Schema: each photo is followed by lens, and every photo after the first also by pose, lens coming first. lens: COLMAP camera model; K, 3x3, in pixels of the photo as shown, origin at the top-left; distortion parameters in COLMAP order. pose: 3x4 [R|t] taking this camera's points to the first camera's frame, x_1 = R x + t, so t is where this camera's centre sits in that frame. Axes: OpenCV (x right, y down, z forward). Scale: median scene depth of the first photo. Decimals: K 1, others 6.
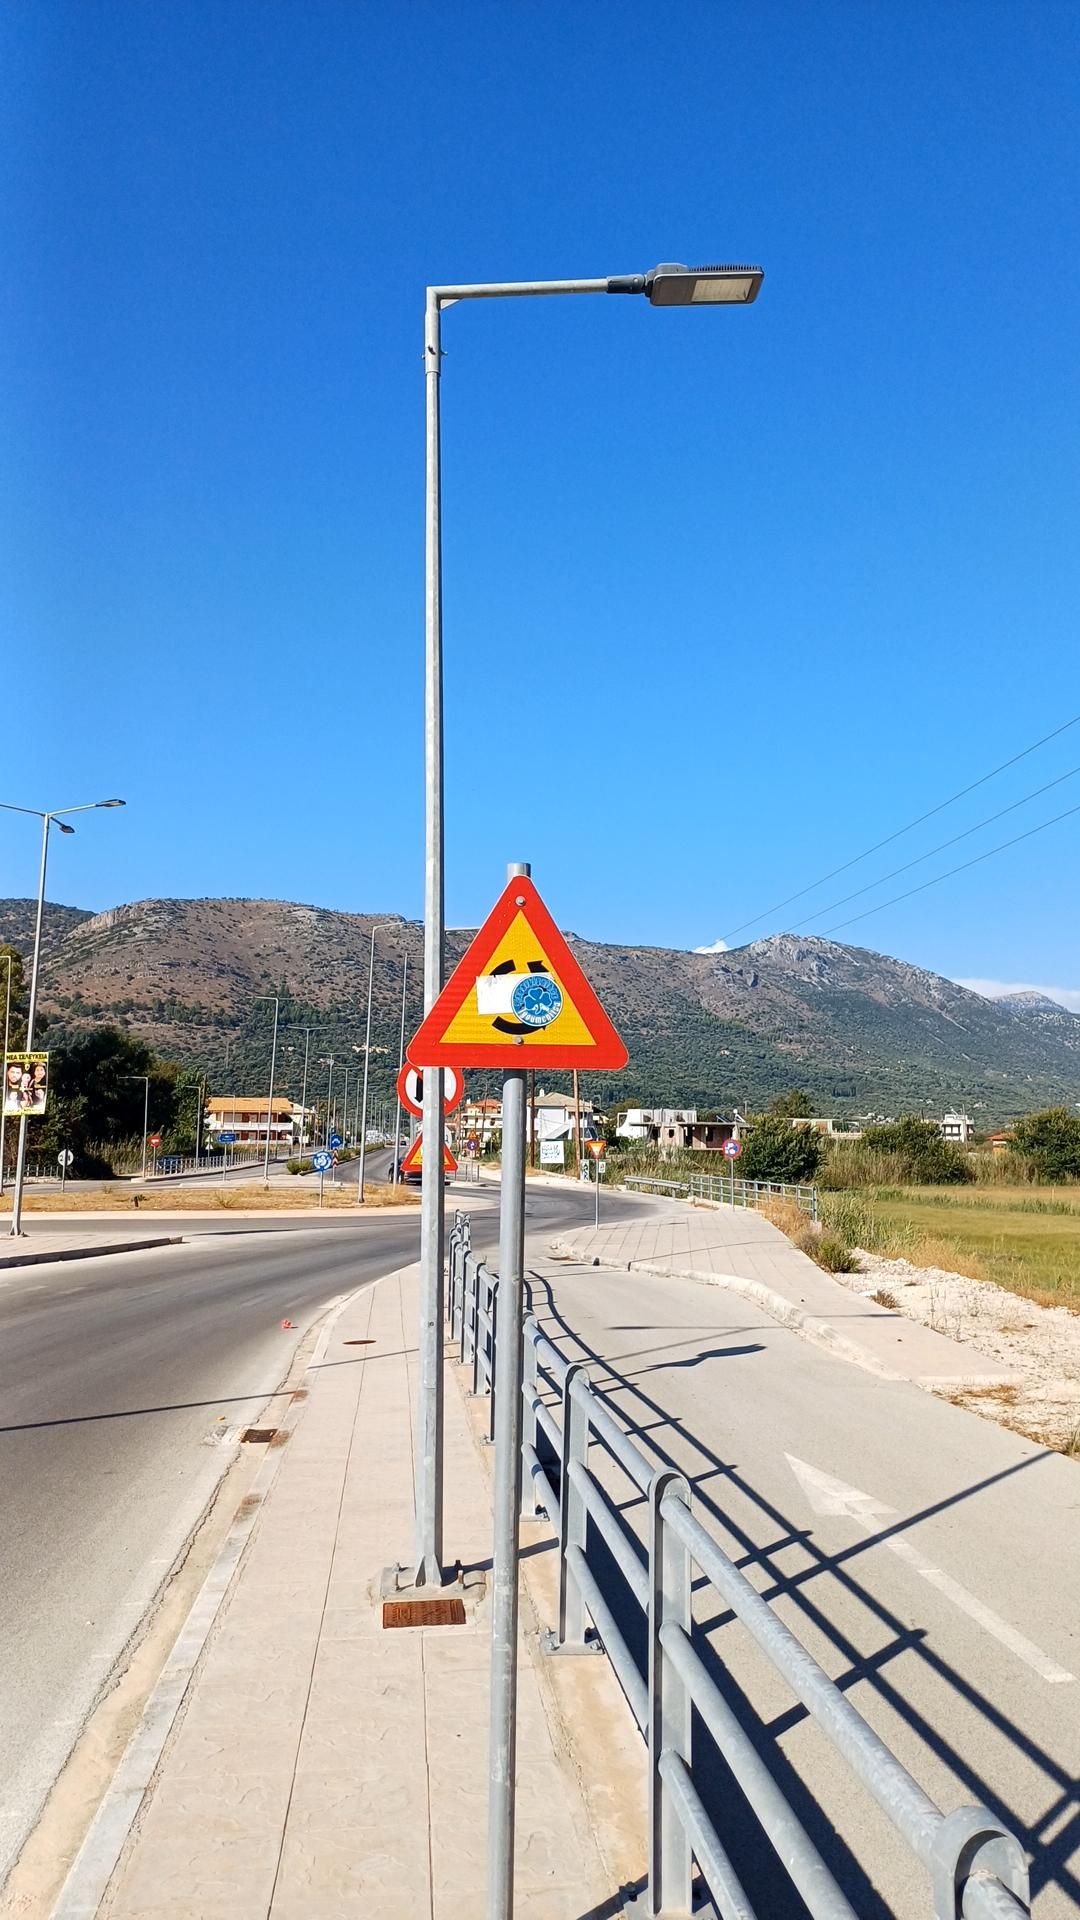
lens RADIAL K [[1474.5, 0, 599.3], [0, 1474.5, 873.2], [0, 0, 1]] dist [0.071539, -0.125357]
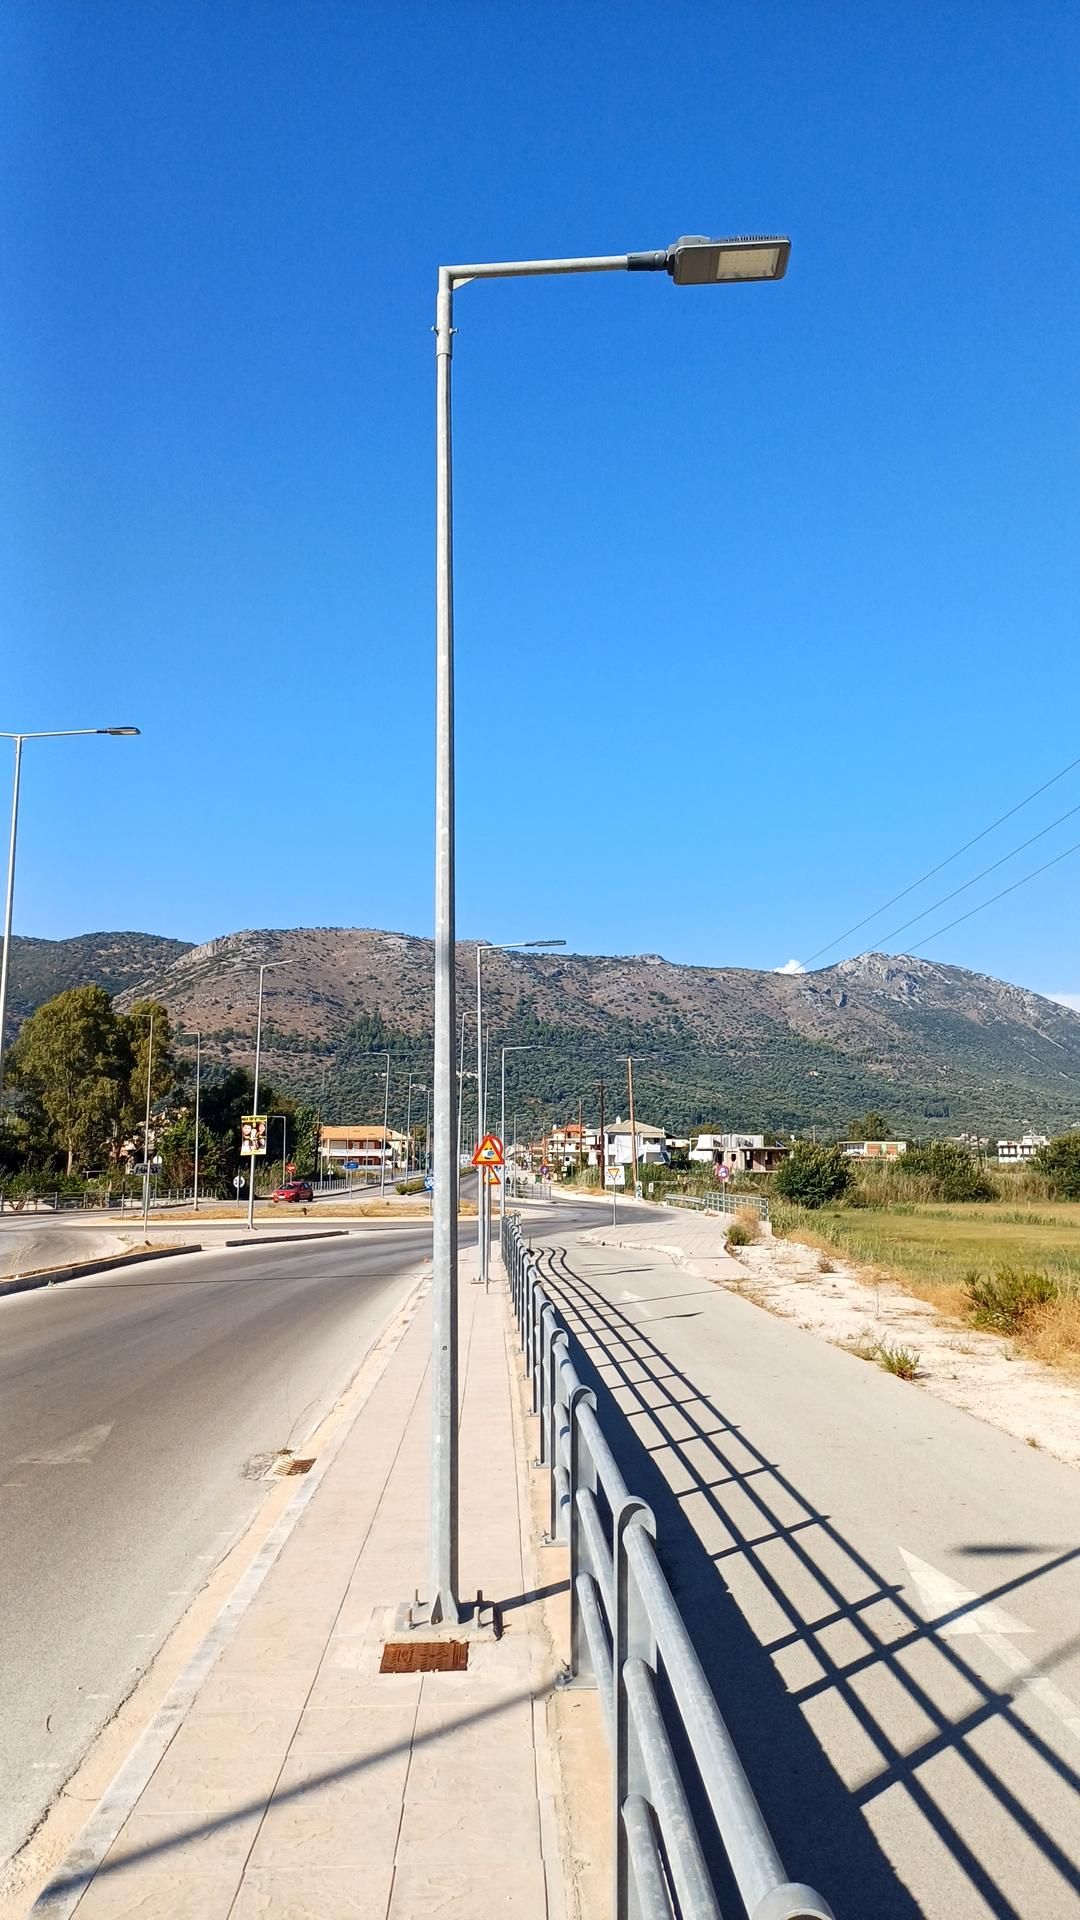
lens RADIAL K [[1474.5, 0, 578.4], [0, 1474.5, 875.1], [0, 0, 1]] dist [0.071539, -0.125357]
pose [[0.997197, -0.020775, -0.071884, 0.014236], [0.019806, 0.999703, -0.014164, -0.017743], [0.072157, 0.012701, 0.997312, -0.093288]]
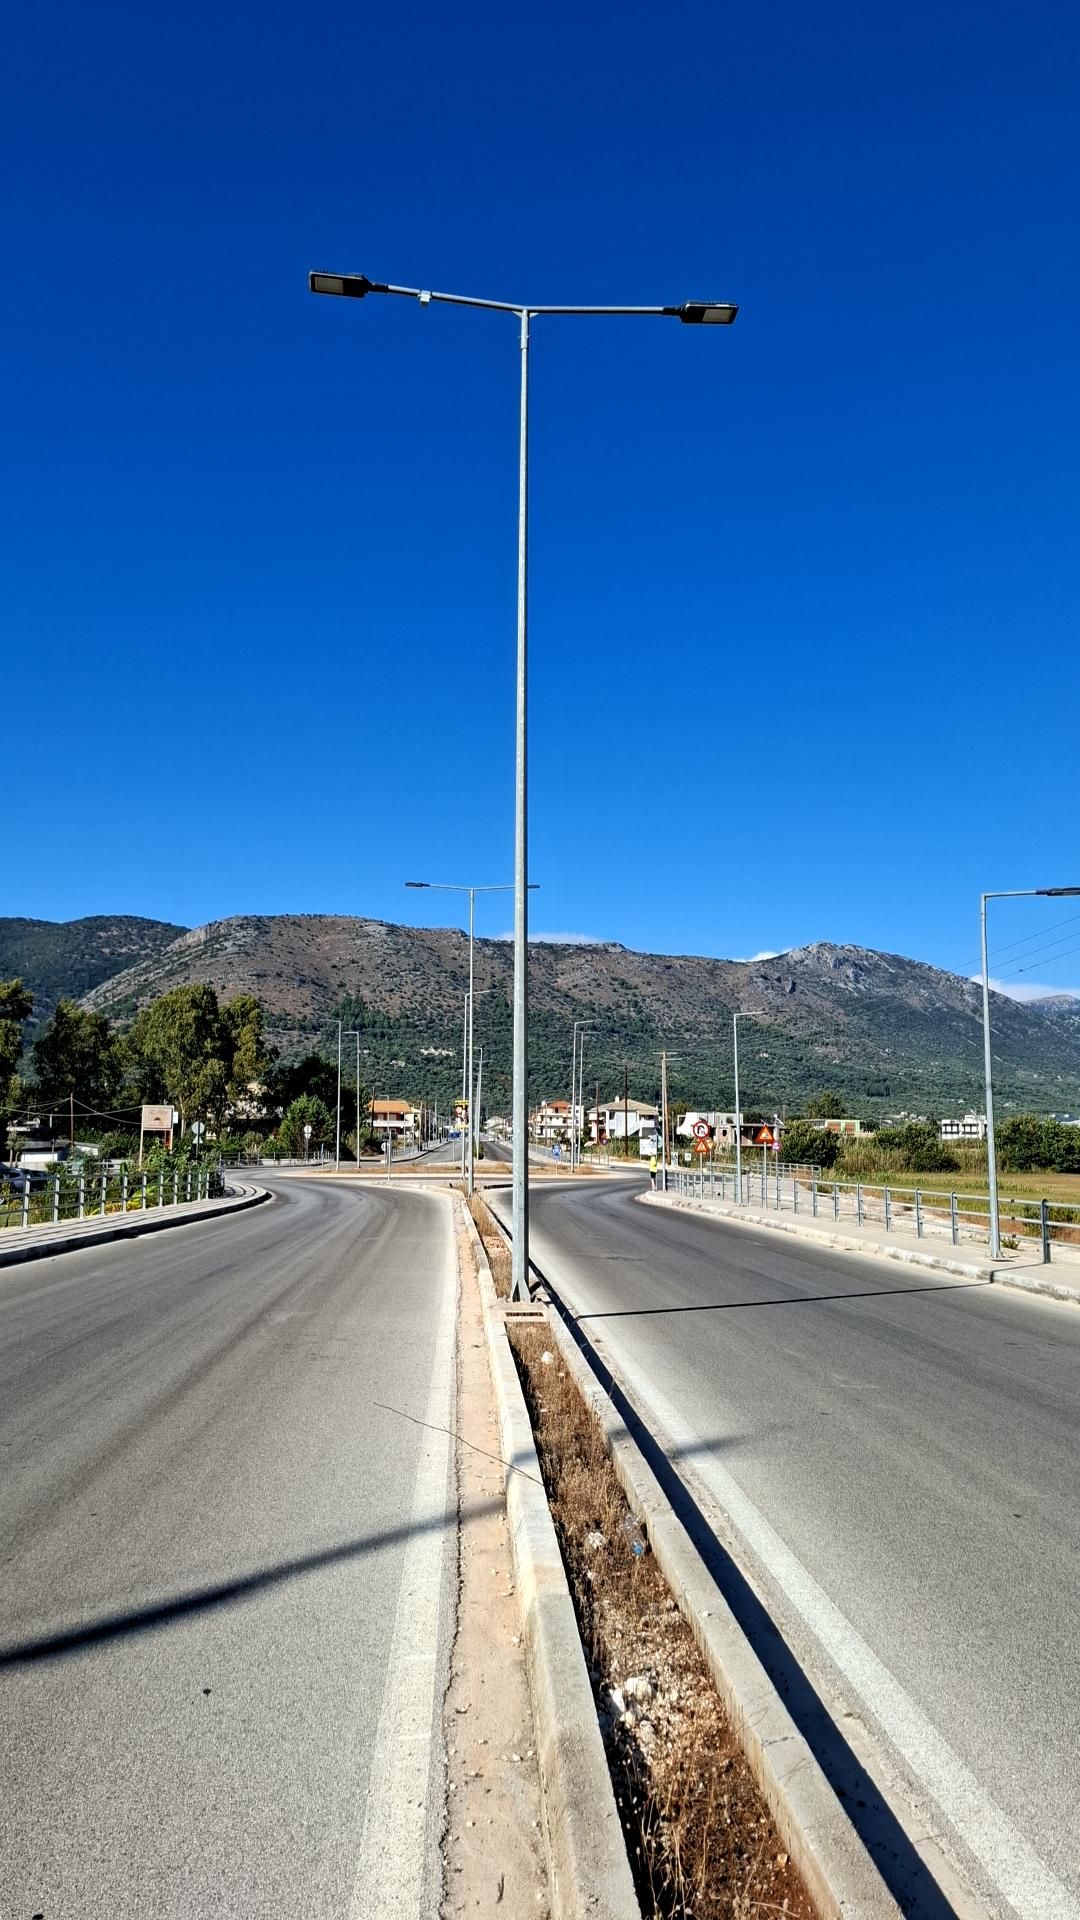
lens RADIAL K [[1390.2, 0, 515.6], [0, 1390.2, 980.9], [0, 0, 1]] dist [0.075530, -0.011071]
pose [[0.995807, -0.003307, -0.091416, -0.017374], [0.009577, 0.997623, 0.068239, -0.032553], [0.090973, -0.068828, 0.993472, -0.172563]]
